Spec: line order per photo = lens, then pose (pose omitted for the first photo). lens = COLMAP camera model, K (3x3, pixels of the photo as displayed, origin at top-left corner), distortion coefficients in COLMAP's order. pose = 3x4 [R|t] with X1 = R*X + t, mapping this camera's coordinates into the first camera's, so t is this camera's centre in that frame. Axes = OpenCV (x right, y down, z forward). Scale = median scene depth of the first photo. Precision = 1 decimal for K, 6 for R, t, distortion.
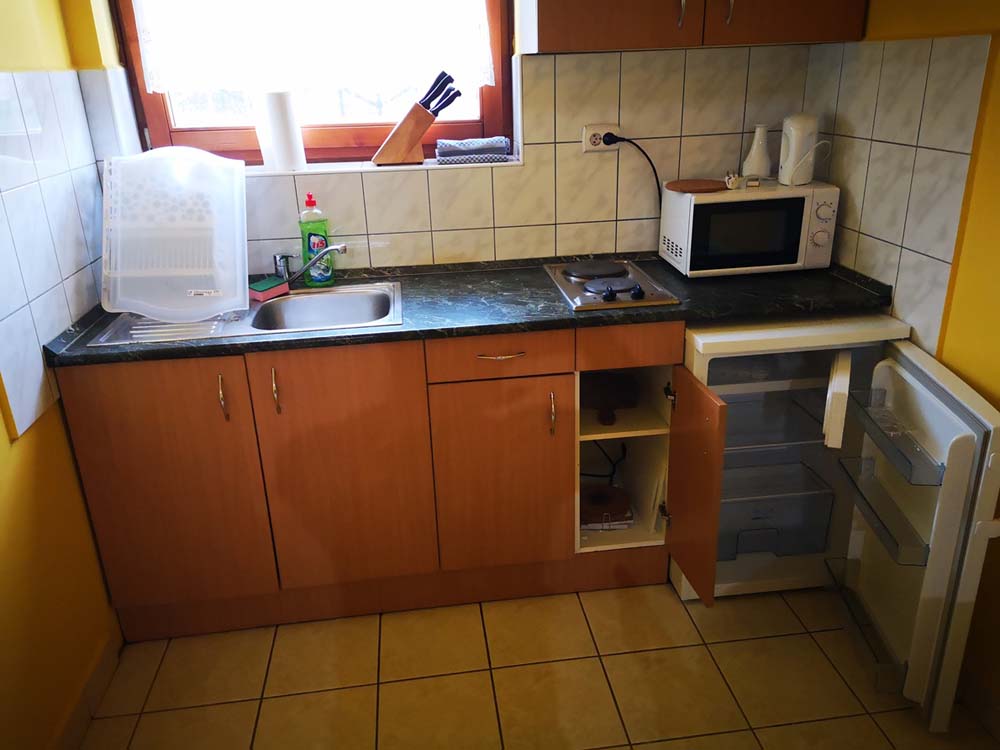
lens RADIAL K [[777.5, 0, 502.7], [0, 777.5, 376.3], [0, 0, 1]] dist [0.095545, -0.124651]
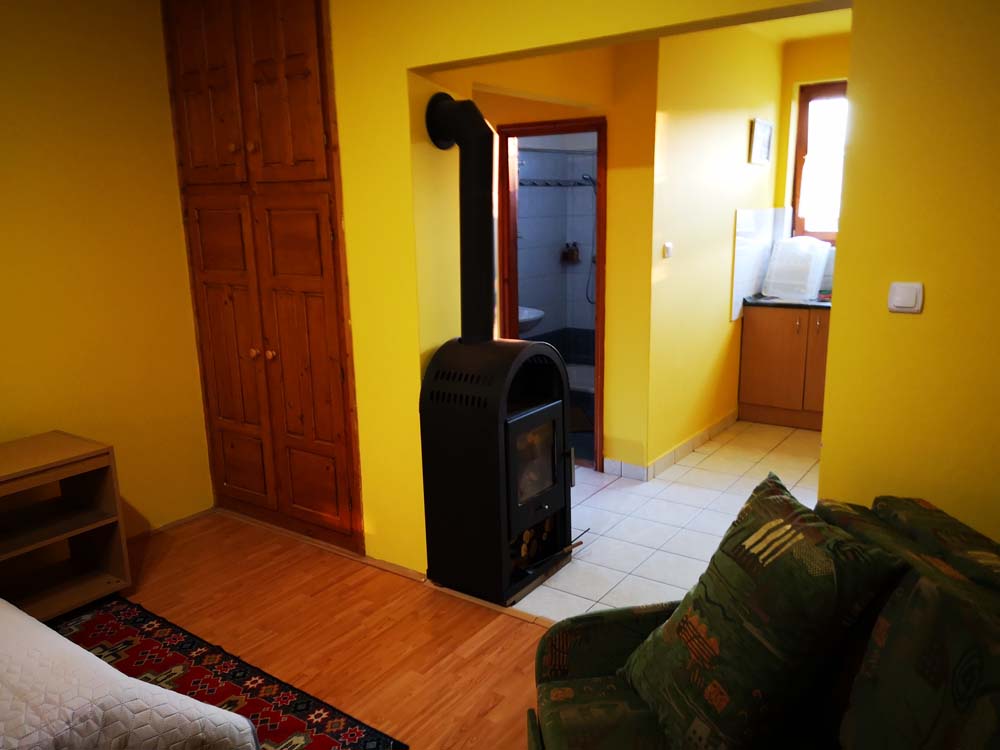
lens RADIAL K [[775.6, 0, 503.3], [0, 775.6, 378.7], [0, 0, 1]] dist [0.092016, -0.129071]
pose [[0.732916, 0.162760, -0.660563, 0.624222], [-0.250862, 0.967195, -0.040027, 0.497216], [0.632378, 0.195046, 0.749703, -1.429013]]
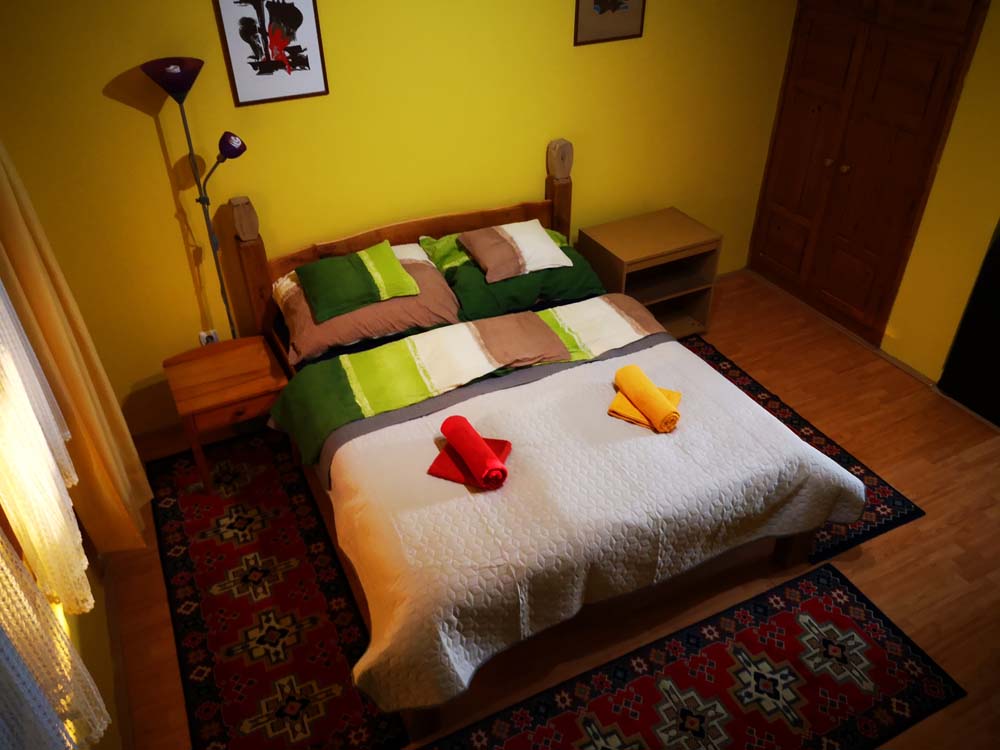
lens RADIAL K [[775.6, 0, 503.3], [0, 775.6, 378.7], [0, 0, 1]] dist [0.092016, -0.129071]
pose [[0.321315, 0.573107, -0.753860, 0.671398], [-0.347111, 0.811945, 0.469317, 0.307880], [0.881062, 0.110875, 0.459822, -2.096308]]
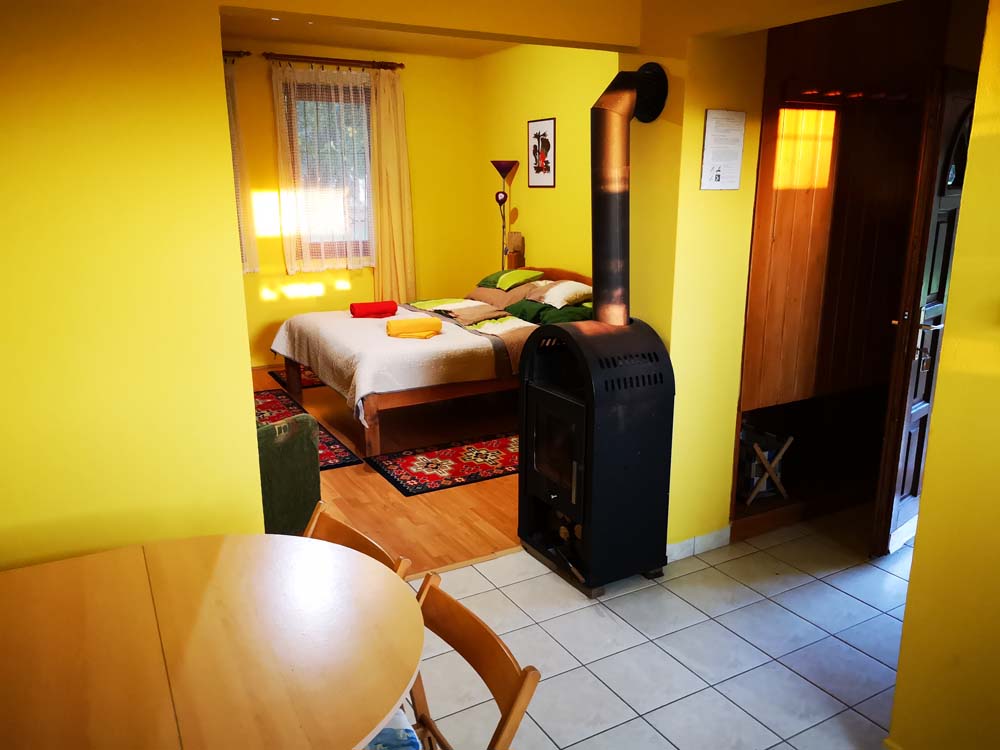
lens RADIAL K [[777.5, 0, 502.7], [0, 777.5, 376.3], [0, 0, 1]] dist [0.095545, -0.124651]
pose [[-0.926212, 0.124826, -0.355738, 0.327550], [-0.107005, 0.817748, 0.565543, -0.305653], [0.361499, 0.561878, -0.744051, 0.620176]]
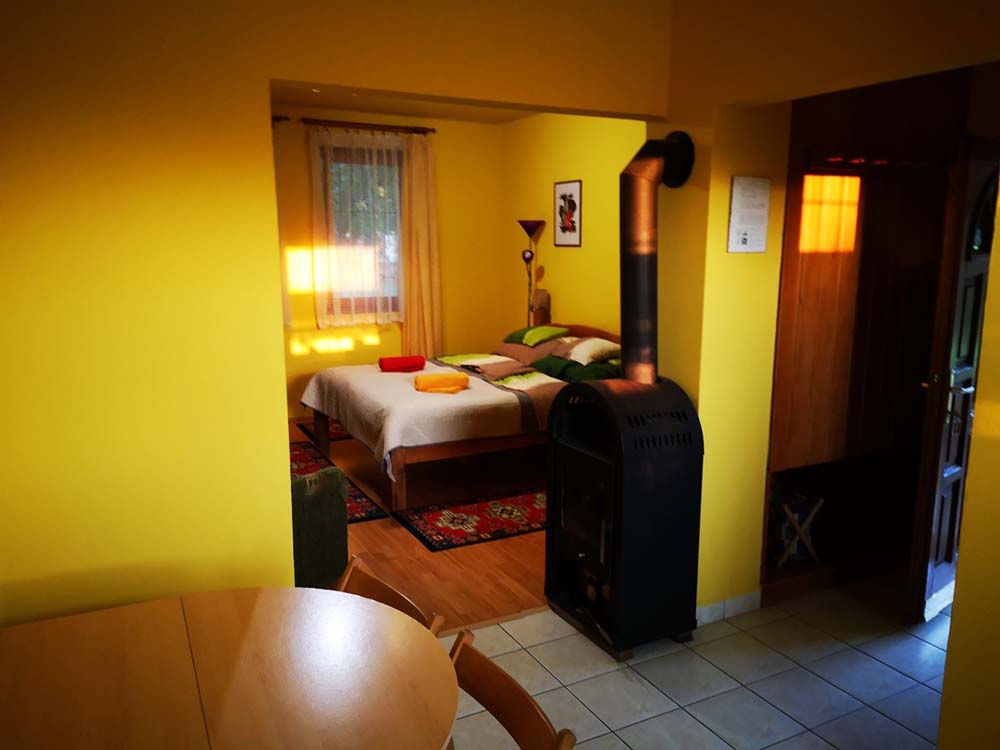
lens RADIAL K [[780.6, 0, 497.6], [0, 780.6, 372.8], [0, 0, 1]] dist [0.087896, -0.125160]
pose [[-0.938798, 0.087584, -0.333149, 0.352326], [-0.100580, 0.855295, 0.508285, -0.324212], [0.329458, 0.510685, -0.794140, 0.630630]]
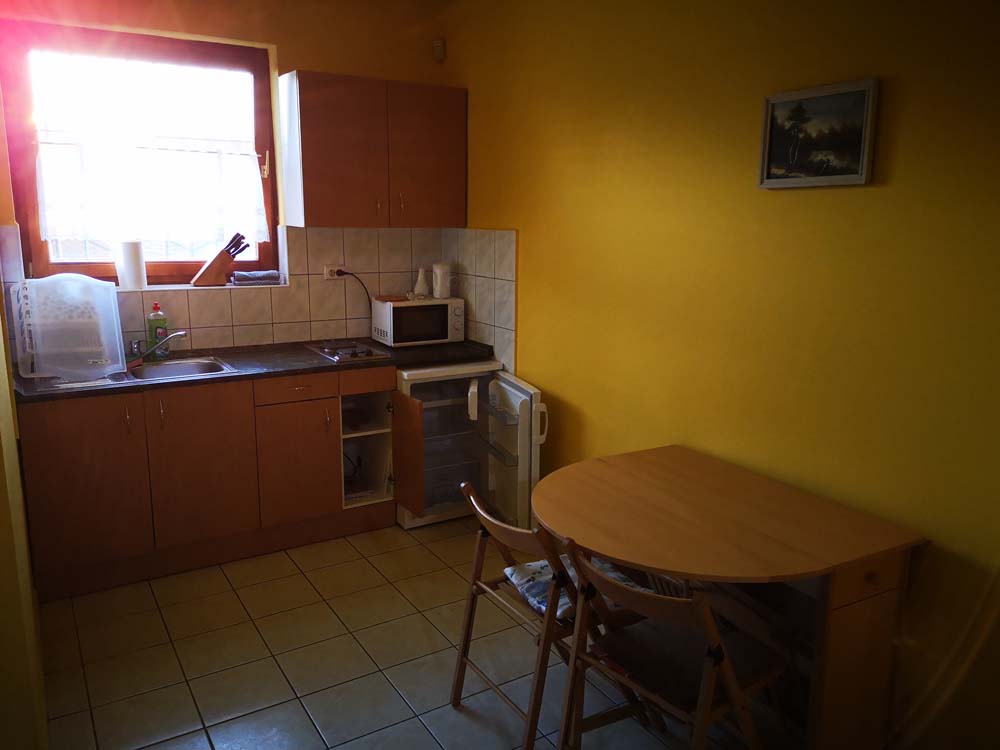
lens RADIAL K [[777.5, 0, 502.7], [0, 777.5, 376.3], [0, 0, 1]] dist [0.095545, -0.124651]
pose [[0.909570, -0.043138, 0.413305, -0.278235], [0.114941, 0.981910, -0.150467, 0.240125], [-0.399338, 0.184366, 0.898075, -0.703623]]
